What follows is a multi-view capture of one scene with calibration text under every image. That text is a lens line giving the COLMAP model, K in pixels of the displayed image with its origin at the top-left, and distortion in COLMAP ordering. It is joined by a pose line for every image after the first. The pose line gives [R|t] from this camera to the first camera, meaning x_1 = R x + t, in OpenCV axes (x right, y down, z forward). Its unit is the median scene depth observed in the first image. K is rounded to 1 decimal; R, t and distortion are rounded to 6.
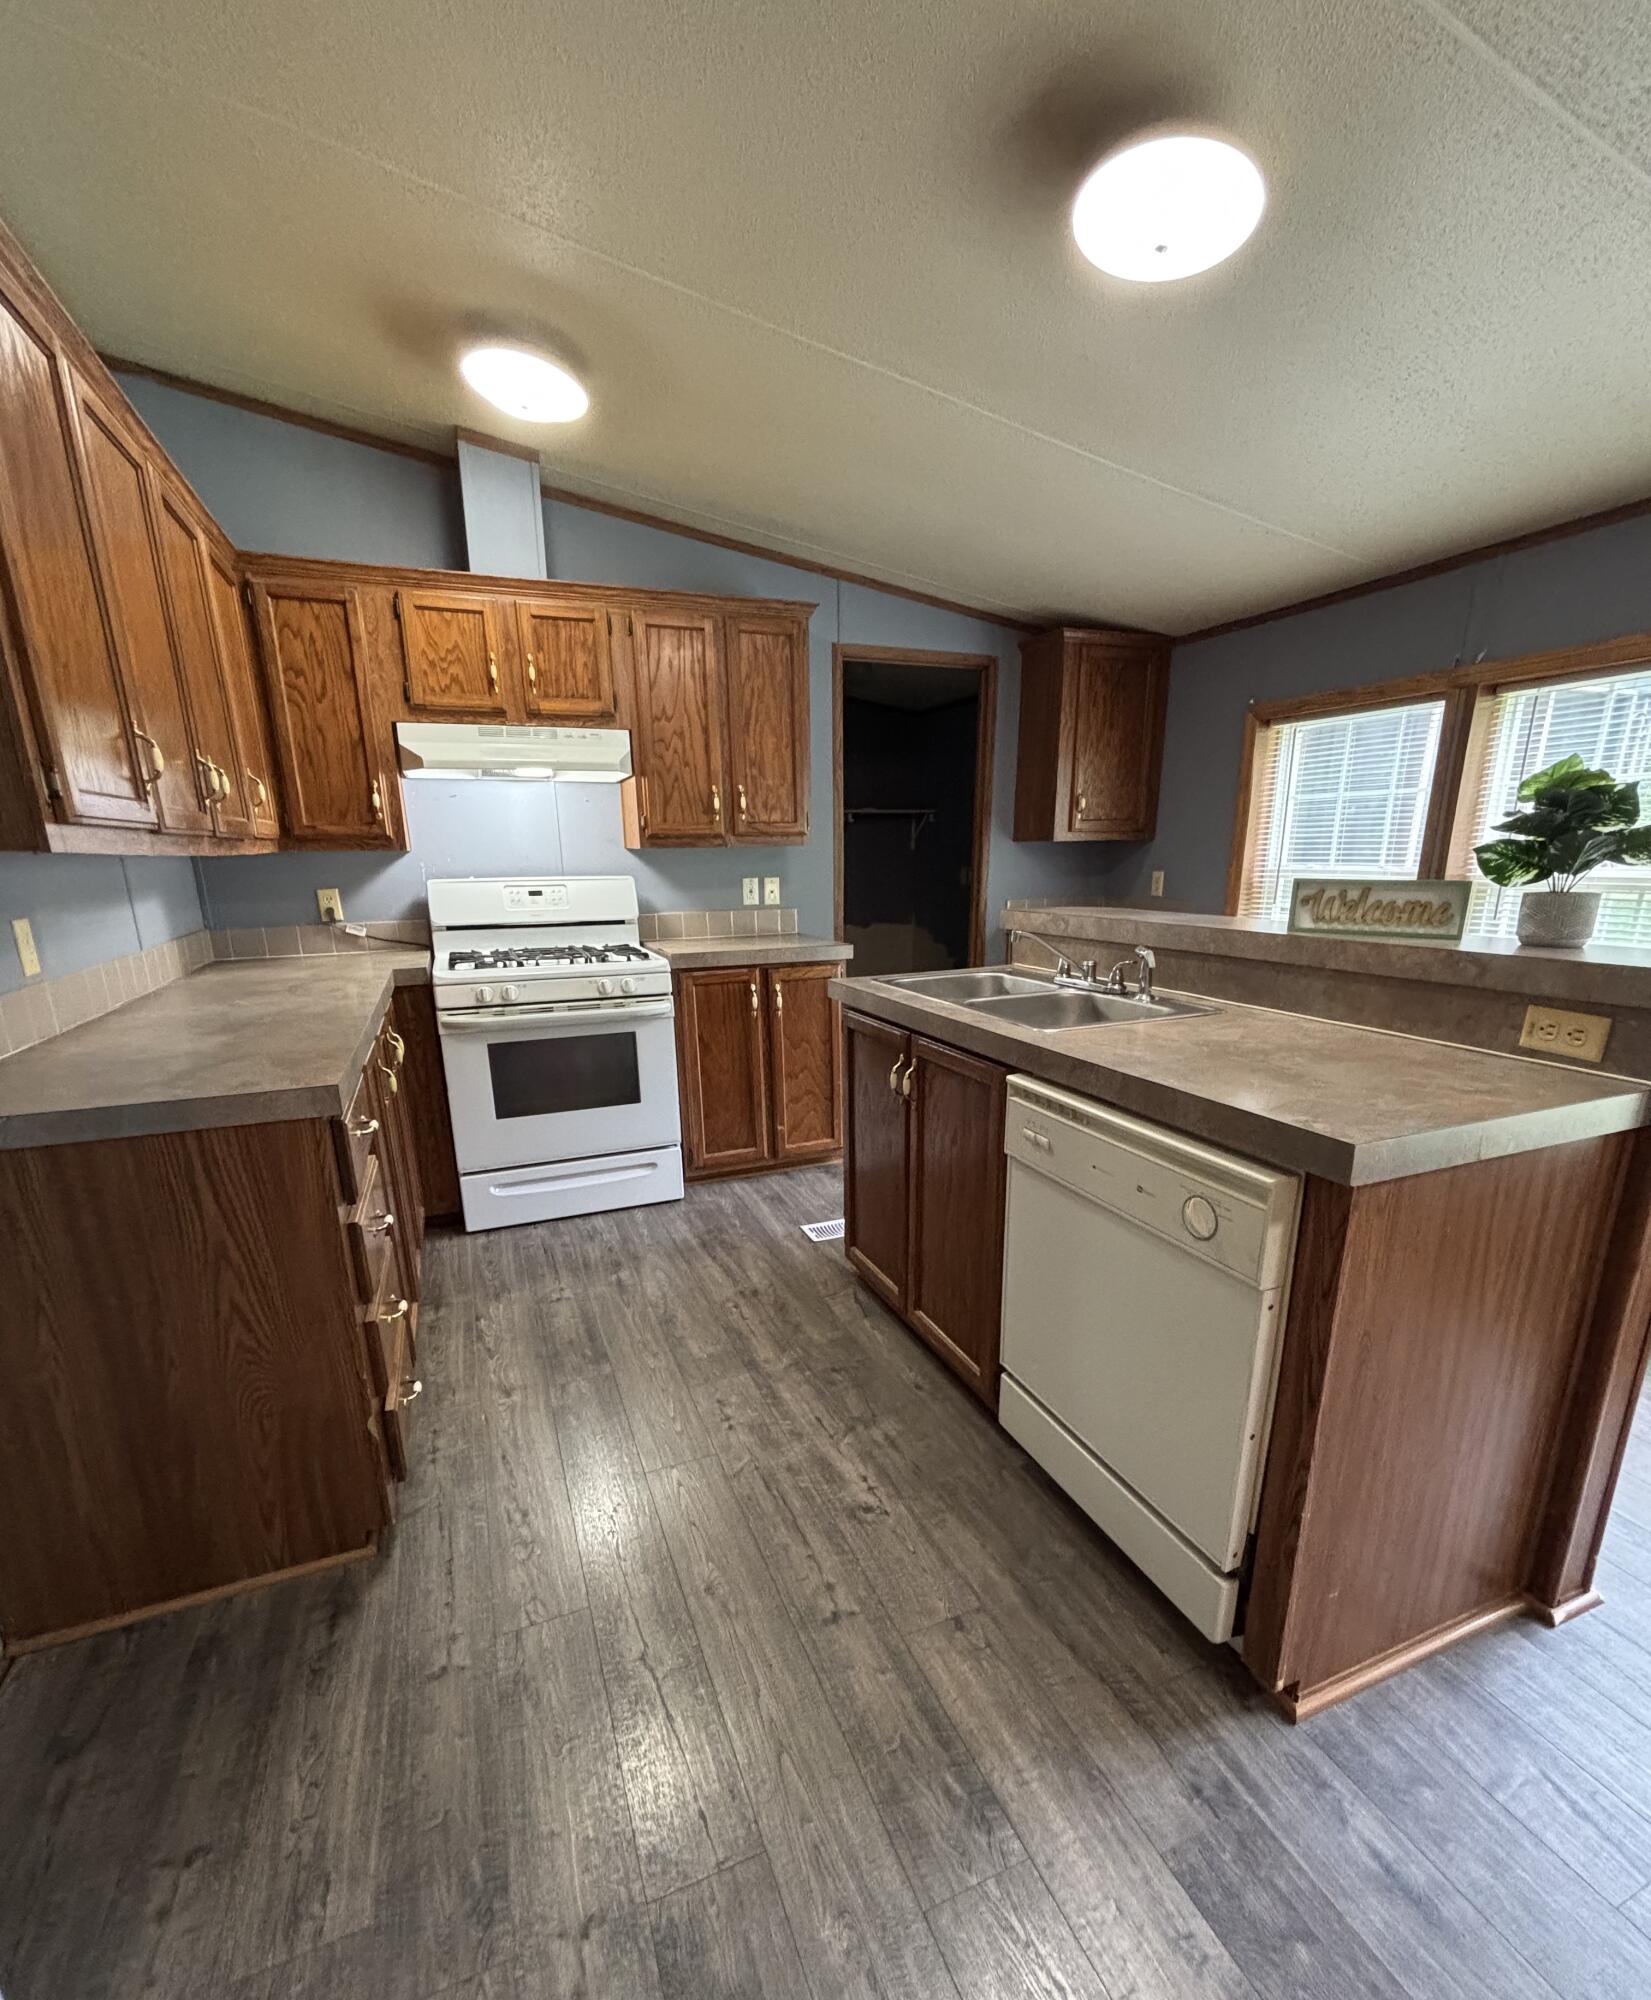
lens RADIAL K [[889.9, 0, 830.8], [0, 889.9, 1097.1], [0, 0, 1]] dist [0.012286, -0.000381]
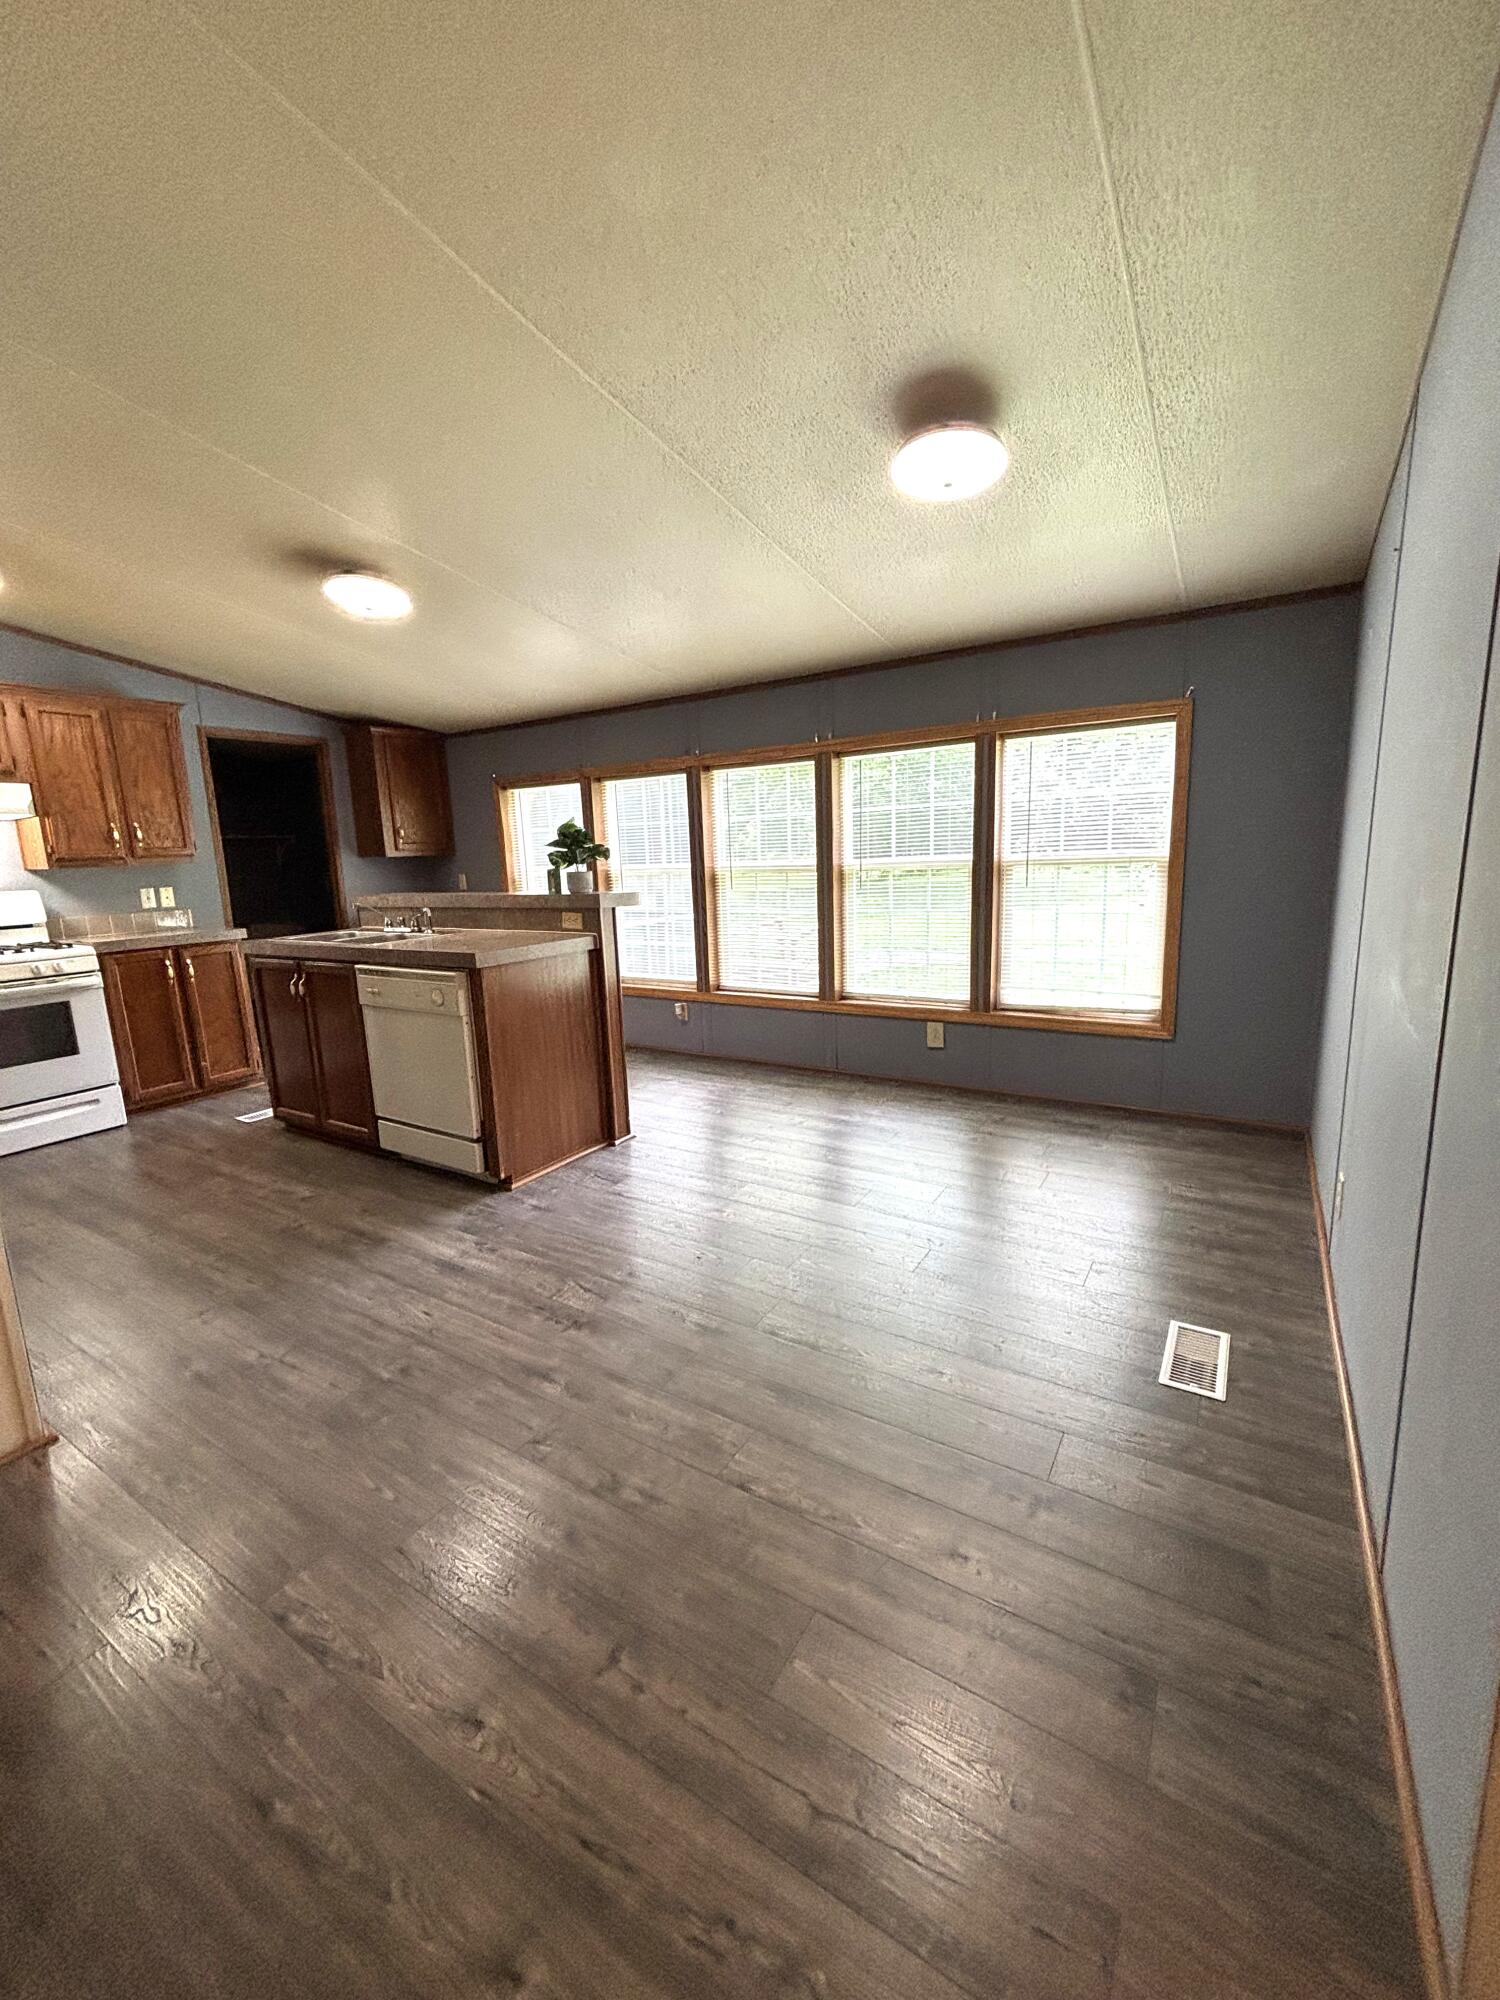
lens RADIAL K [[797.0, 0, 750.0], [0, 797.0, 1000.0], [0, 0, 1]] dist [-0.006492, -0.000291]
pose [[0.813026, -0.123346, 0.569011, -0.061202], [0.180612, 0.982521, -0.045081, 0.157763], [-0.553505, 0.139423, 0.821093, -0.530259]]
